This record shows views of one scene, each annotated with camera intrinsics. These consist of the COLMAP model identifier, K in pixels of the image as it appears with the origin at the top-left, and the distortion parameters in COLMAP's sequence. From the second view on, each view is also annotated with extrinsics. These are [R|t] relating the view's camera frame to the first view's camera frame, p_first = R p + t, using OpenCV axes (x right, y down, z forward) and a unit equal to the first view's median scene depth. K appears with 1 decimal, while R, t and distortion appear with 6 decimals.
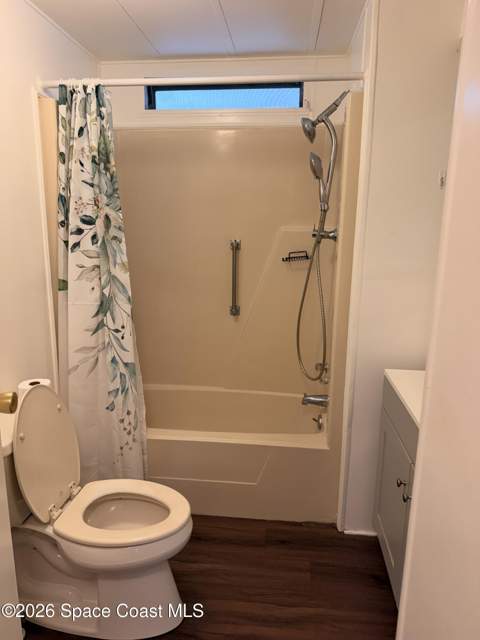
lens RADIAL K [[455.1, 0, 238.4], [0, 455.1, 322.8], [0, 0, 1]] dist [0.076159, -0.094162]
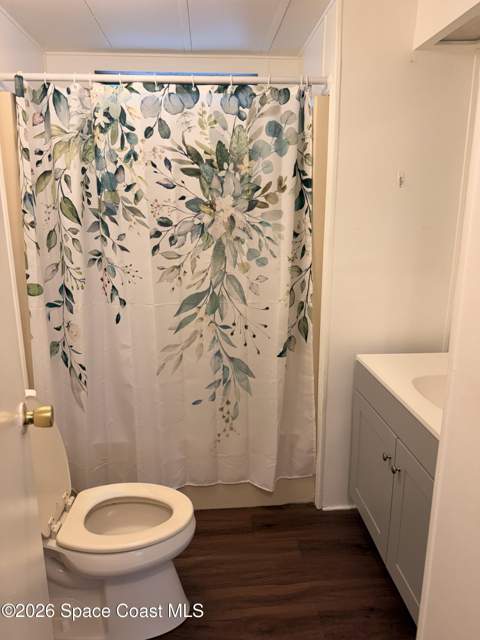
lens RADIAL K [[447.0, 0, 239.3], [0, 447.0, 334.0], [0, 0, 1]] dist [0.197549, -0.247254]
pose [[0.982123, -0.059133, 0.178710, -0.161286], [0.054644, 0.998057, 0.029943, 0.002477], [-0.180133, -0.019643, 0.983446, -0.017513]]
